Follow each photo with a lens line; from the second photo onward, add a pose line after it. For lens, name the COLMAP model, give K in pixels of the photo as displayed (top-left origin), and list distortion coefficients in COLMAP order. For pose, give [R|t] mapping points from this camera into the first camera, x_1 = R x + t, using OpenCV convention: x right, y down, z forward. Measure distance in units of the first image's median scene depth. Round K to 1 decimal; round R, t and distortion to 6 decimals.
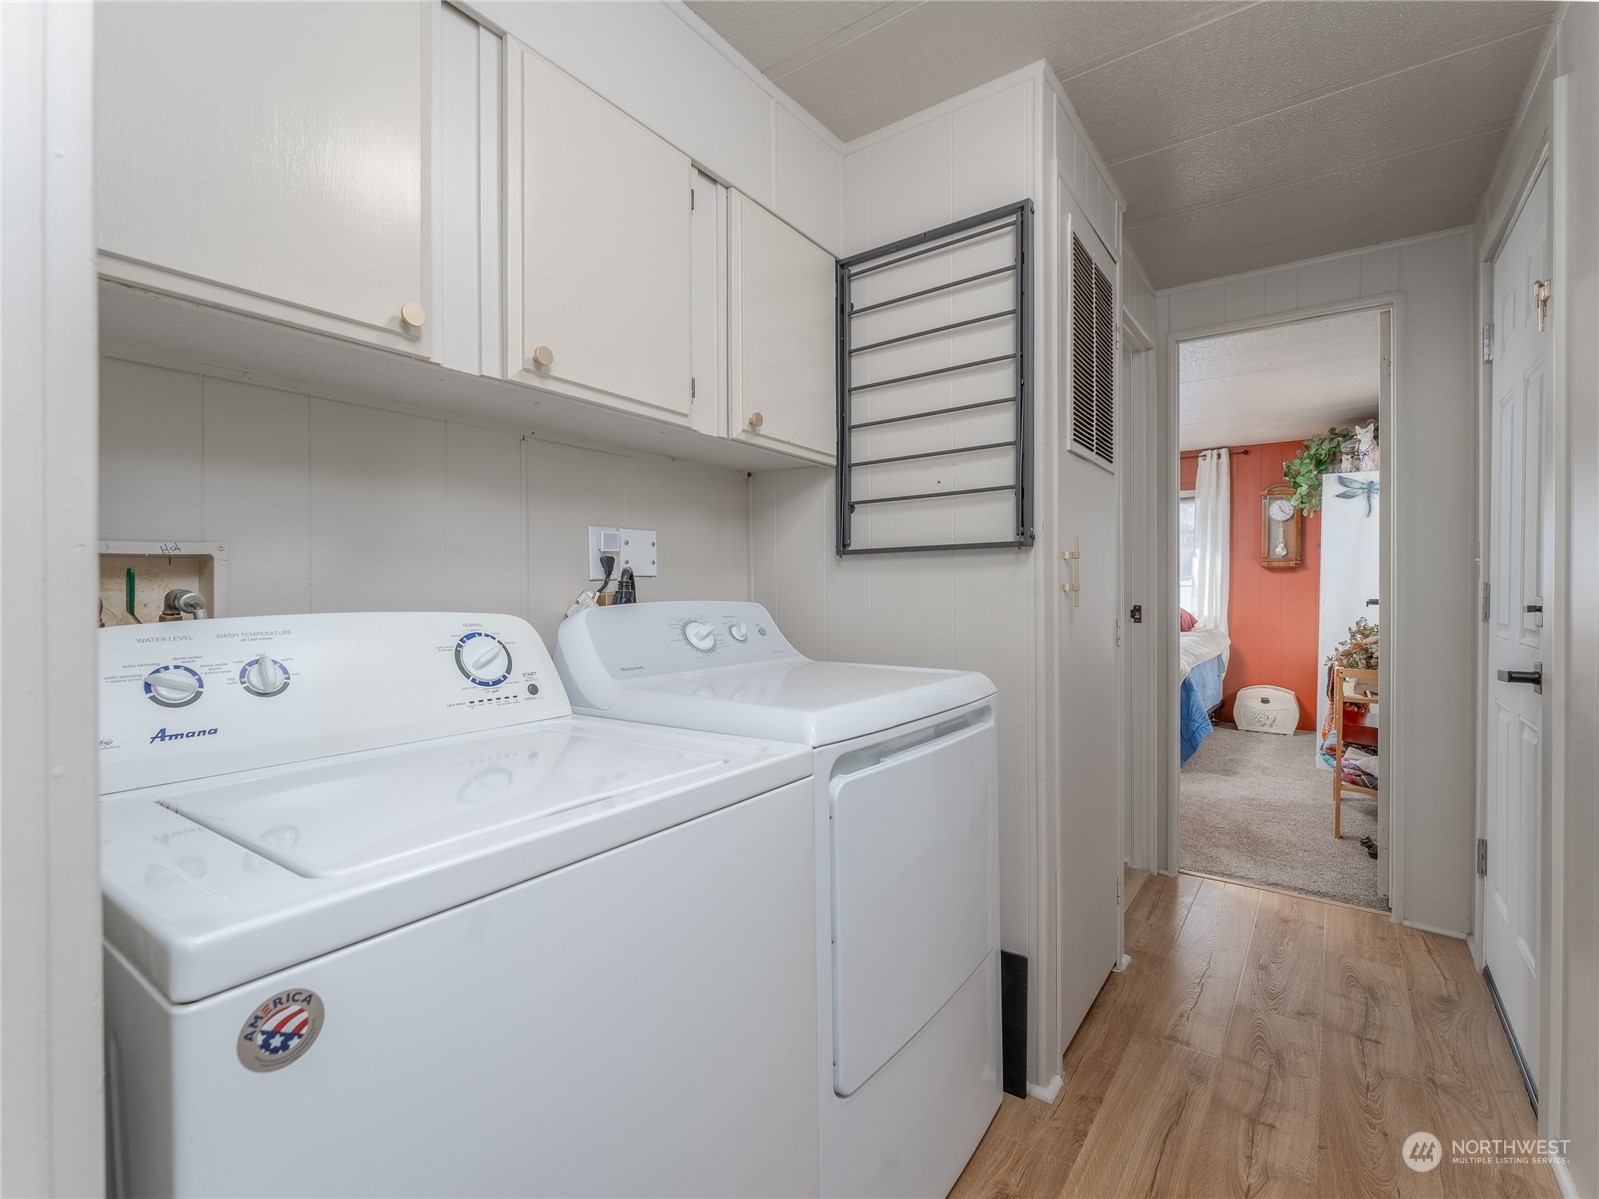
lens RADIAL K [[731.2, 0, 793.1], [0, 731.2, 596.2], [0, 0, 1]] dist [-0.001935, 0.000646]
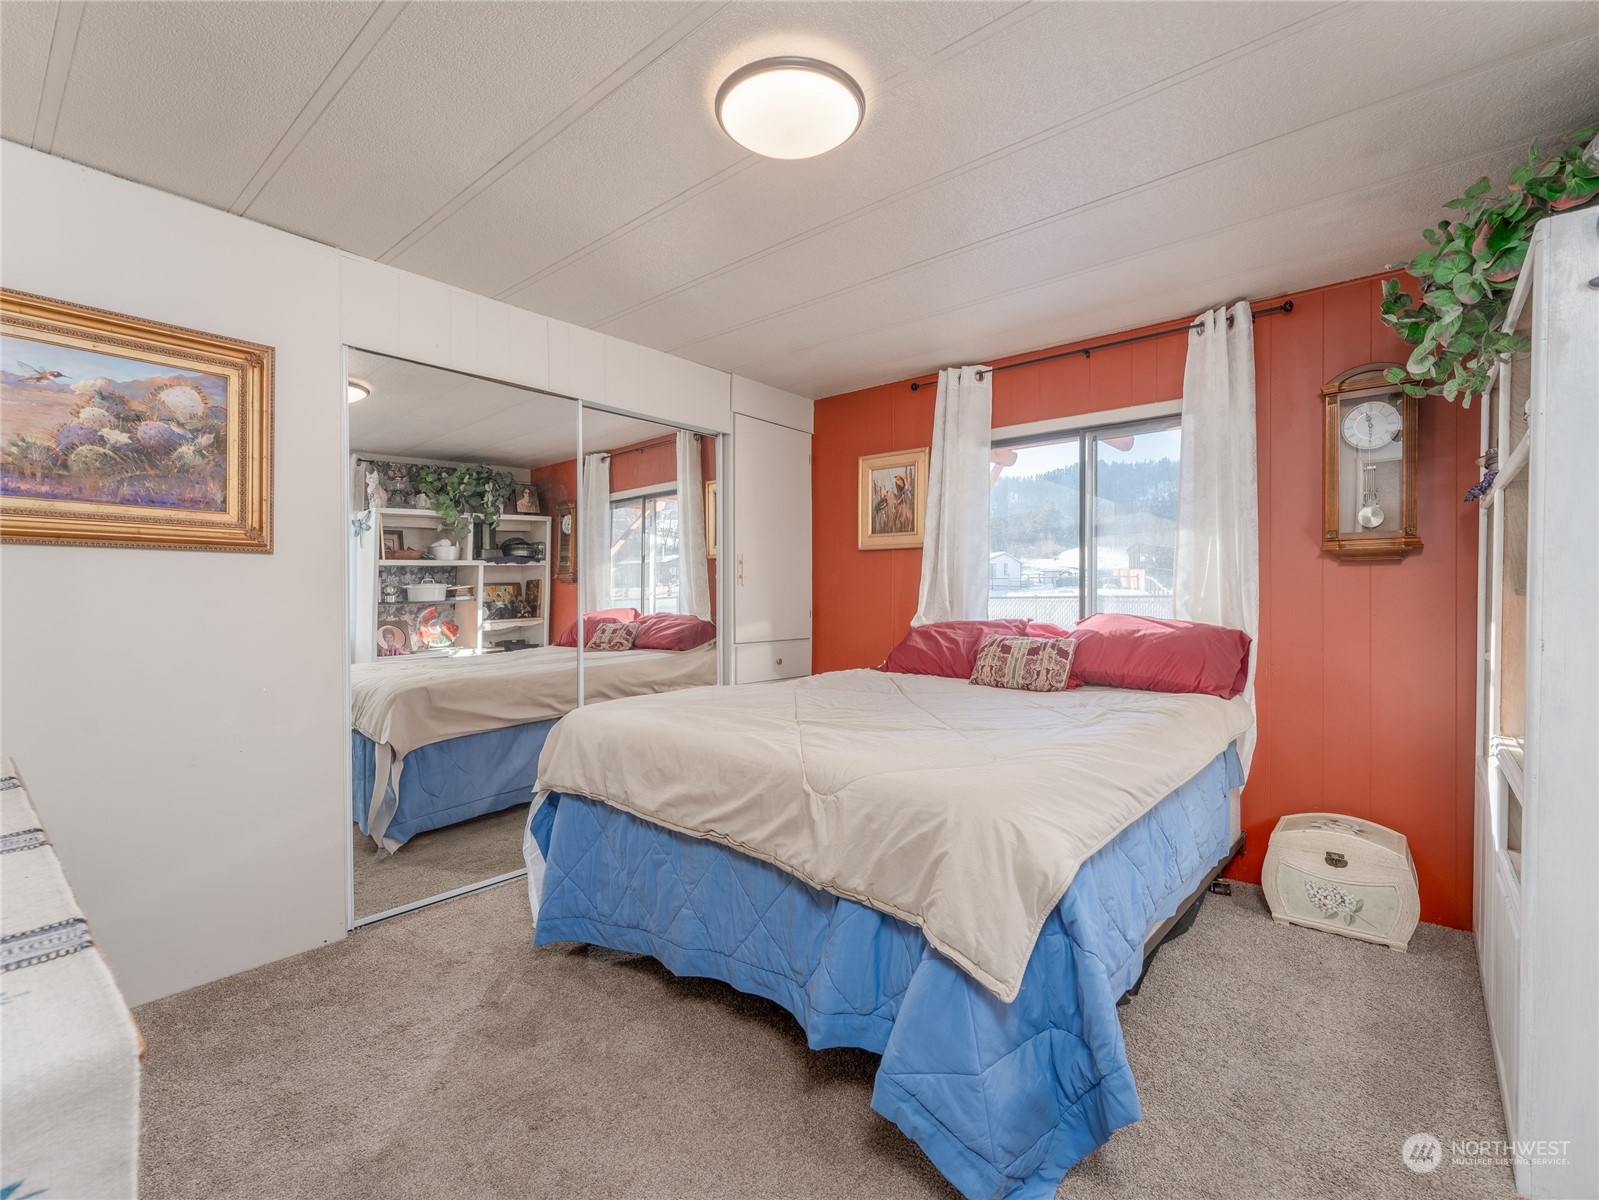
lens RADIAL K [[731.2, 0, 793.1], [0, 731.2, 596.7], [0, 0, 1]] dist [-0.001935, 0.000646]
pose [[0.998339, 0.007483, -0.057117, 0.330628], [-0.008595, 0.999778, -0.019244, -0.001190], [0.056961, 0.019703, 0.998182, 0.518621]]
